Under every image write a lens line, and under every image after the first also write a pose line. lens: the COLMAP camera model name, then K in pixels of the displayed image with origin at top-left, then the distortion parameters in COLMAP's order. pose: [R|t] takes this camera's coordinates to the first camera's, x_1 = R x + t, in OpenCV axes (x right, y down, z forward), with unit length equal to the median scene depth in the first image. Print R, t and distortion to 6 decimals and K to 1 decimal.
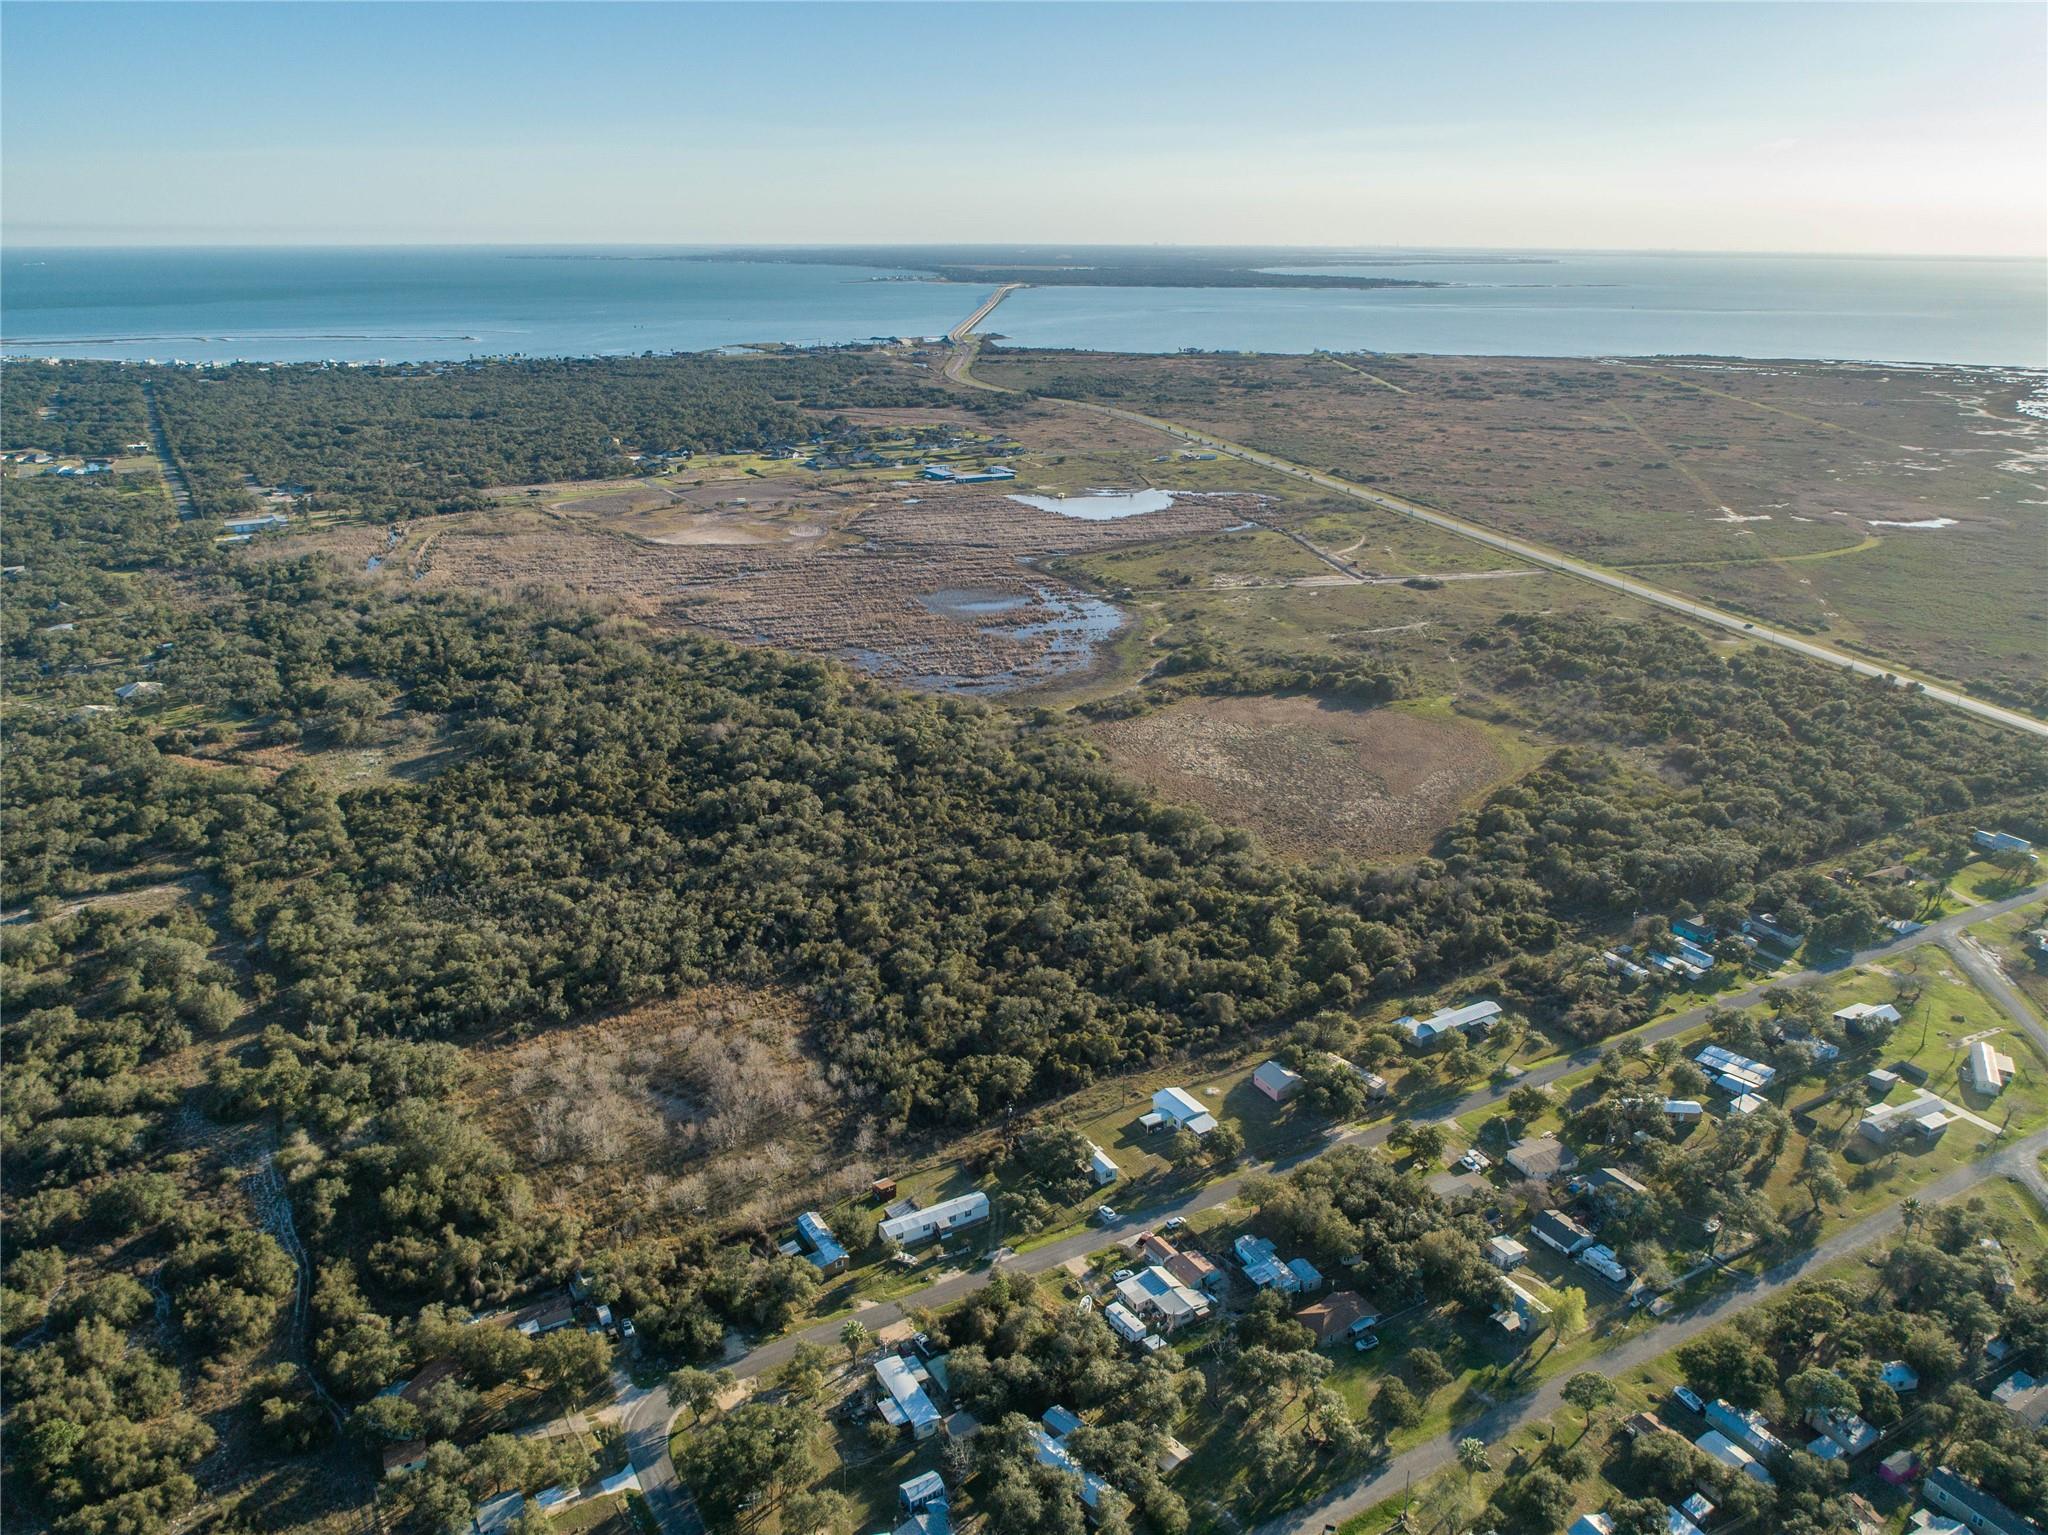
lens RADIAL K [[1543.9, 0, 1024.1], [0, 1543.9, 770.4], [0, 0, 1]] dist [-0.029217, 0.015173]
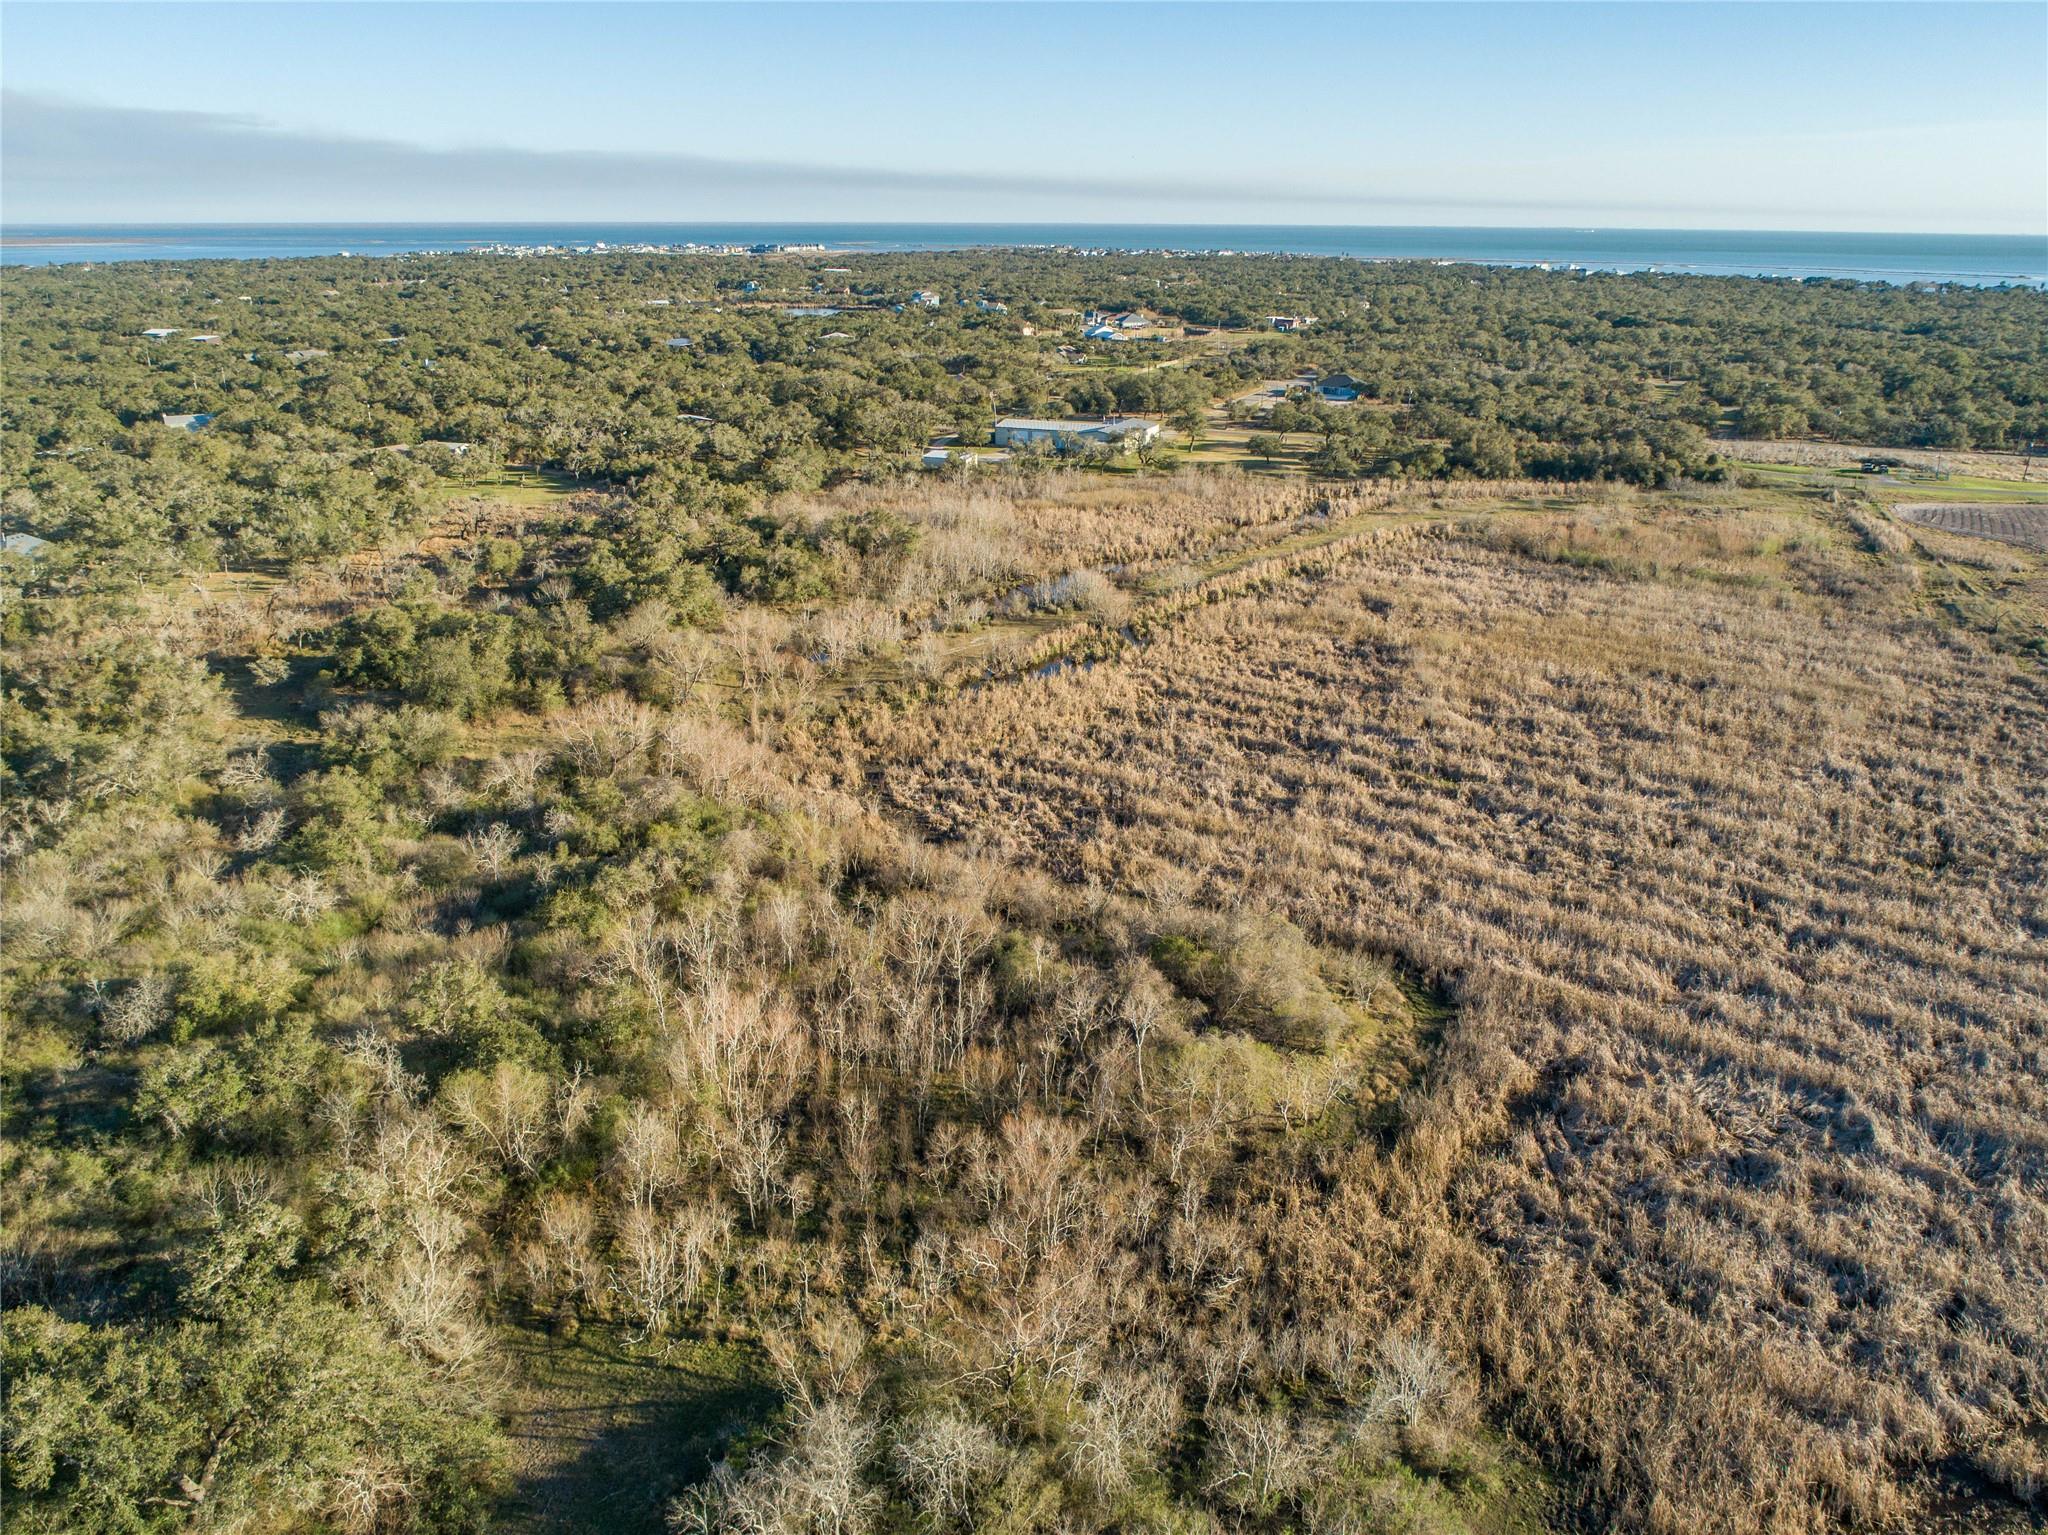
lens RADIAL K [[1543.9, 0, 1023.0], [0, 1543.9, 768.0], [0, 0, 1]] dist [-0.029217, 0.015173]
pose [[0.600162, 0.270239, -0.752845, -0.292654], [-0.268069, 0.954724, 0.129002, -0.201336], [0.753621, 0.124392, 0.645432, 1.185062]]
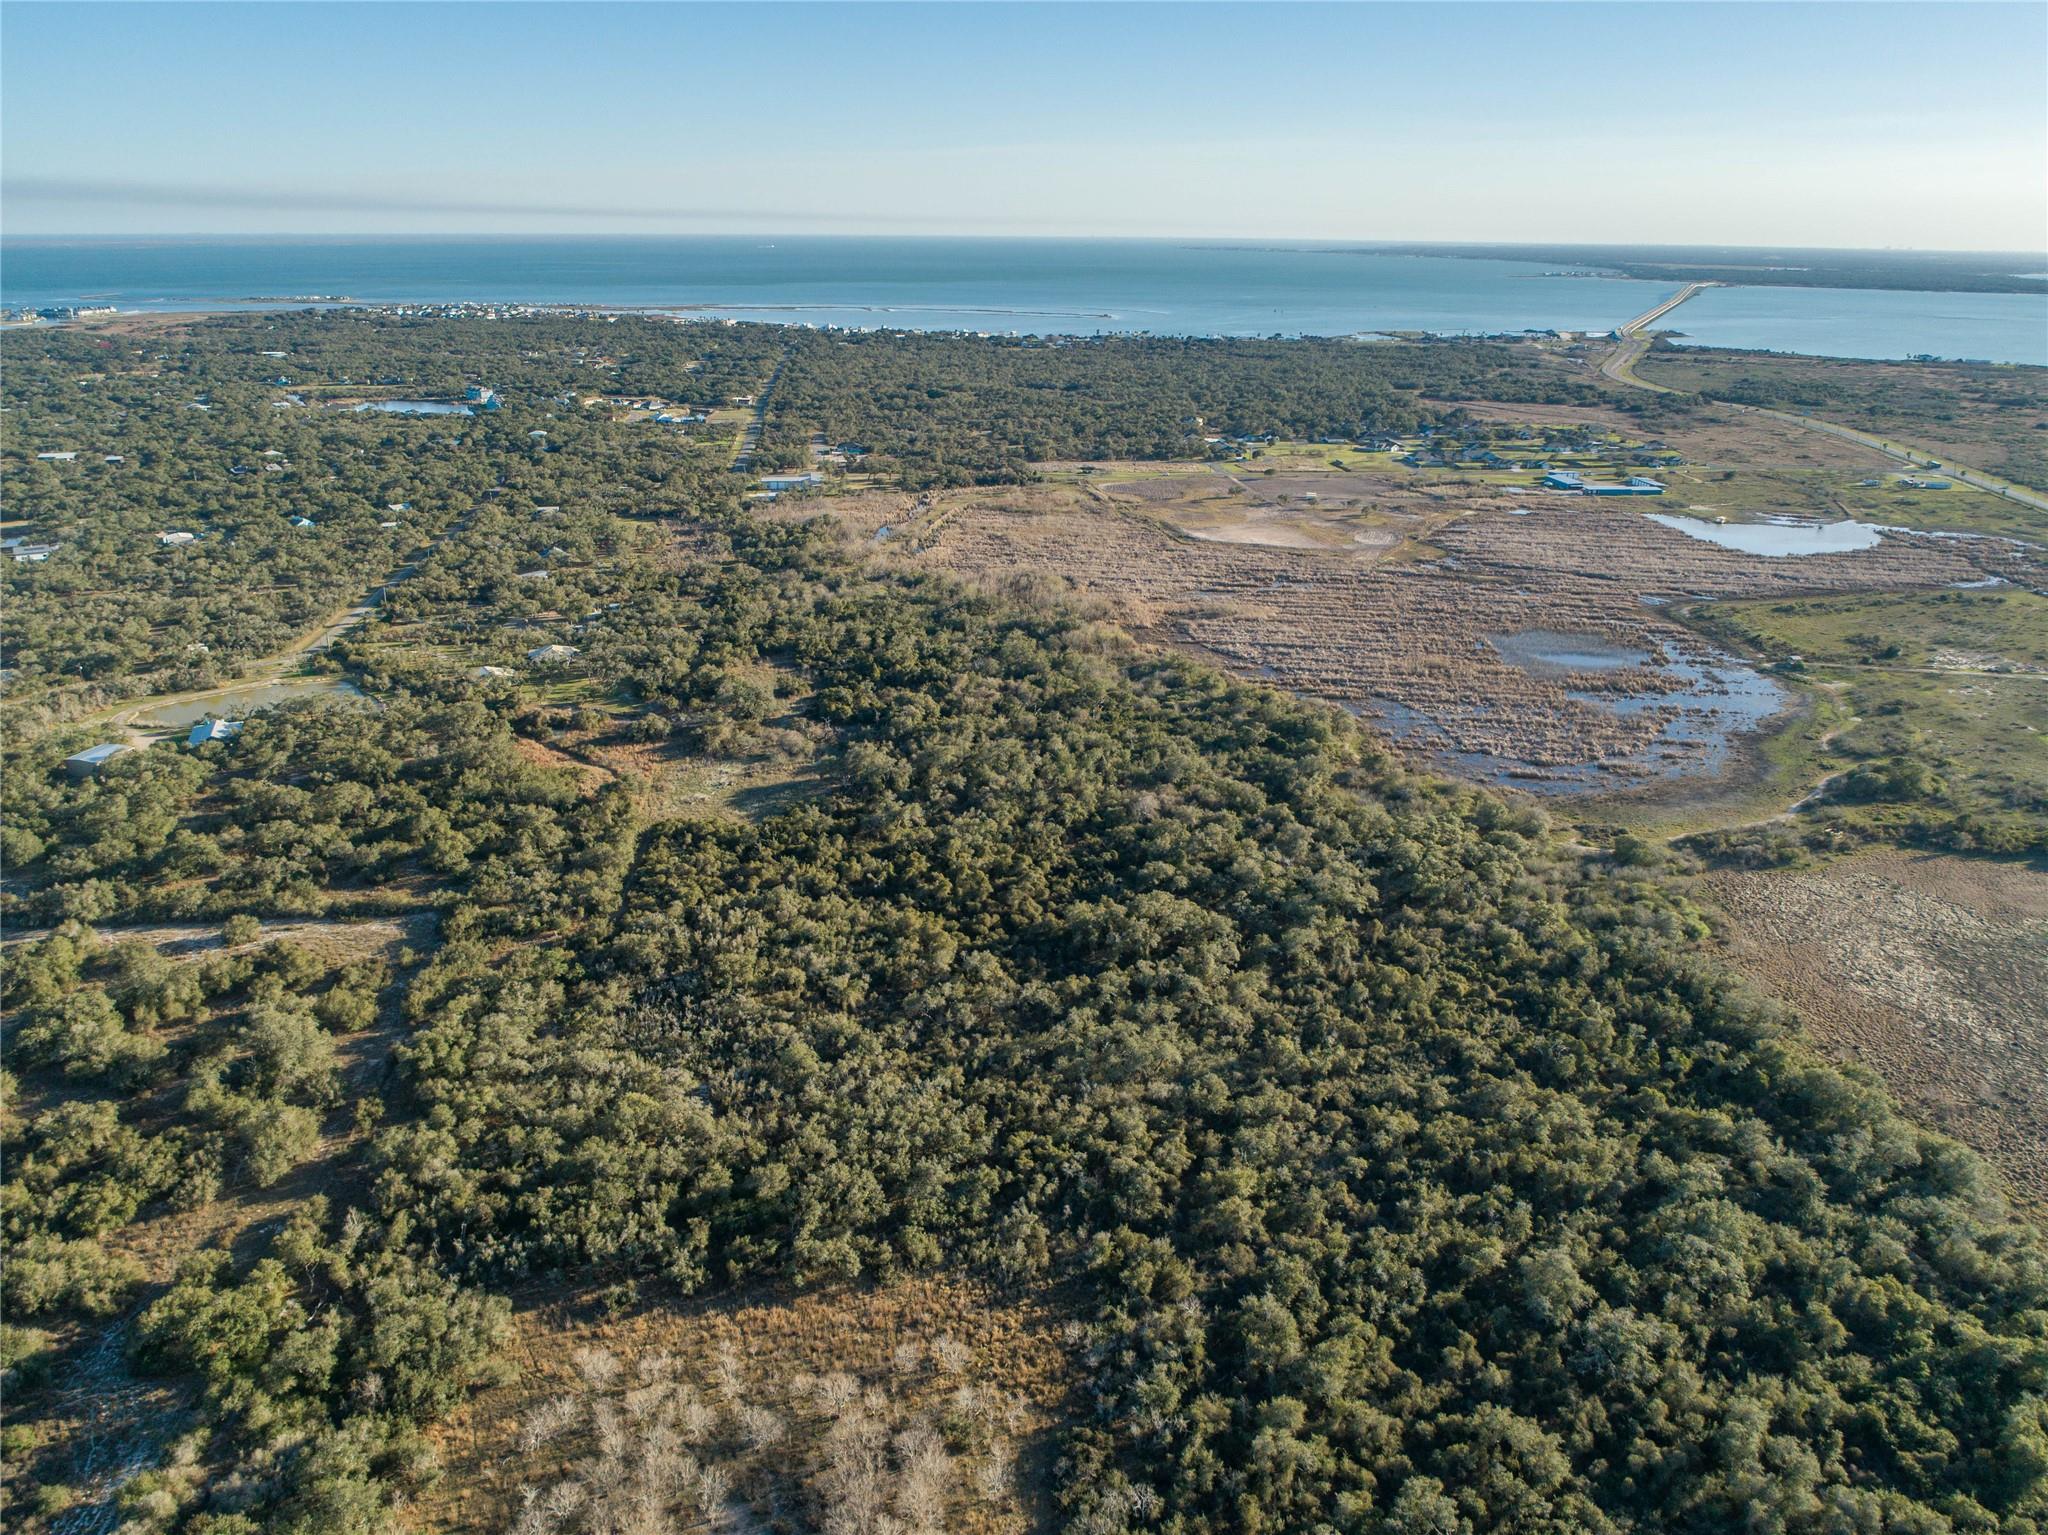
lens RADIAL K [[1543.9, 0, 1023.9], [0, 1543.9, 759.1], [0, 0, 1]] dist [-0.029217, 0.015173]
pose [[0.916612, 0.135059, -0.376273, 0.017206], [-0.137033, 0.990330, 0.021652, -0.050397], [0.375559, 0.031715, 0.926256, 0.285441]]
